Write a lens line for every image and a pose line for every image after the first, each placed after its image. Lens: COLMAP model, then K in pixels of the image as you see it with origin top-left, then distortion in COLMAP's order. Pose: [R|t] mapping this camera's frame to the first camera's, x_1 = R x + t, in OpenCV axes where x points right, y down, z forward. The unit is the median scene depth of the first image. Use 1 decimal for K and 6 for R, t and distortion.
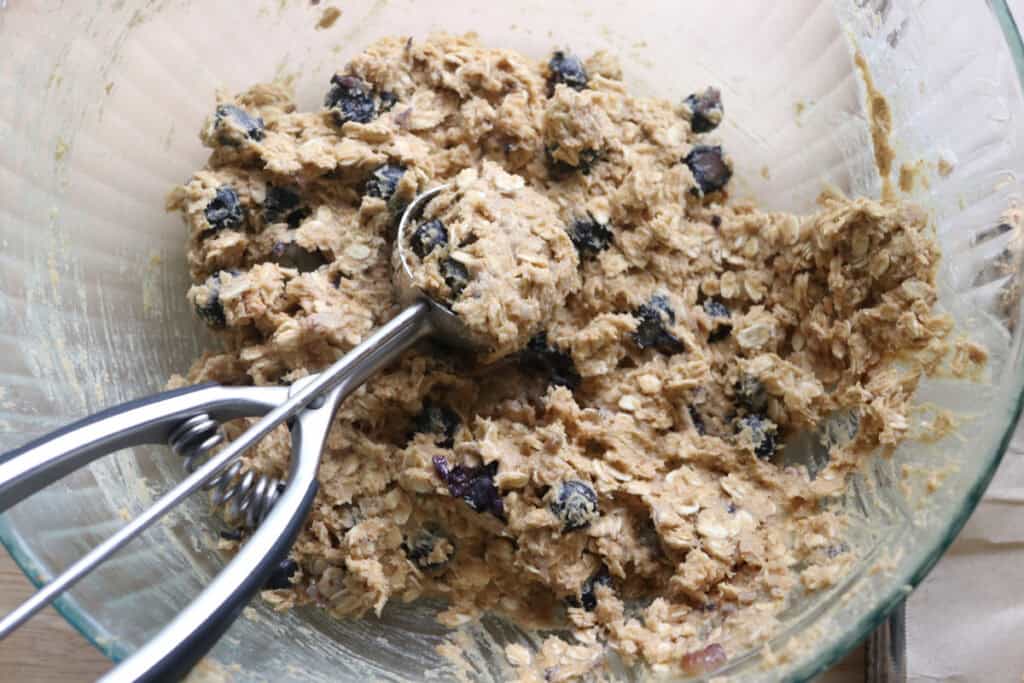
lens RADIAL K [[1626.1, 0, 512.0], [0, 1626.1, 341.5], [0, 0, 1]] dist [-0.065336, 0.078229]
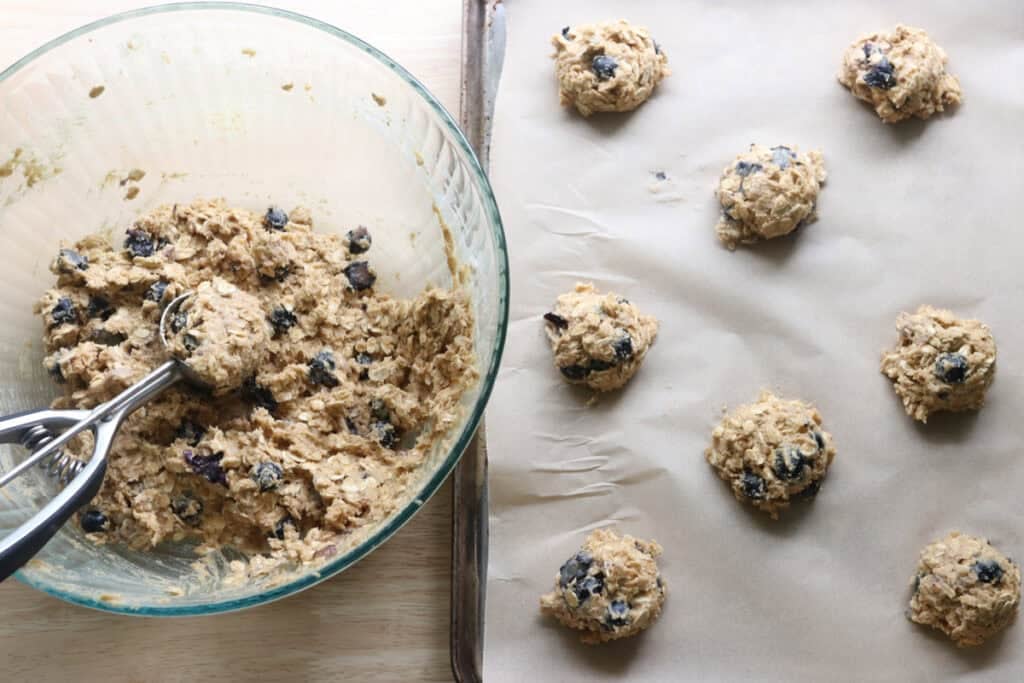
lens RADIAL K [[1626.1, 0, 512.0], [0, 1626.1, 341.5], [0, 0, 1]] dist [-0.065336, 0.078229]
pose [[0.999194, -0.039659, -0.006194, 0.299811], [0.039154, 0.996964, -0.067300, 0.081907], [0.008844, 0.067004, 0.997714, -0.677118]]
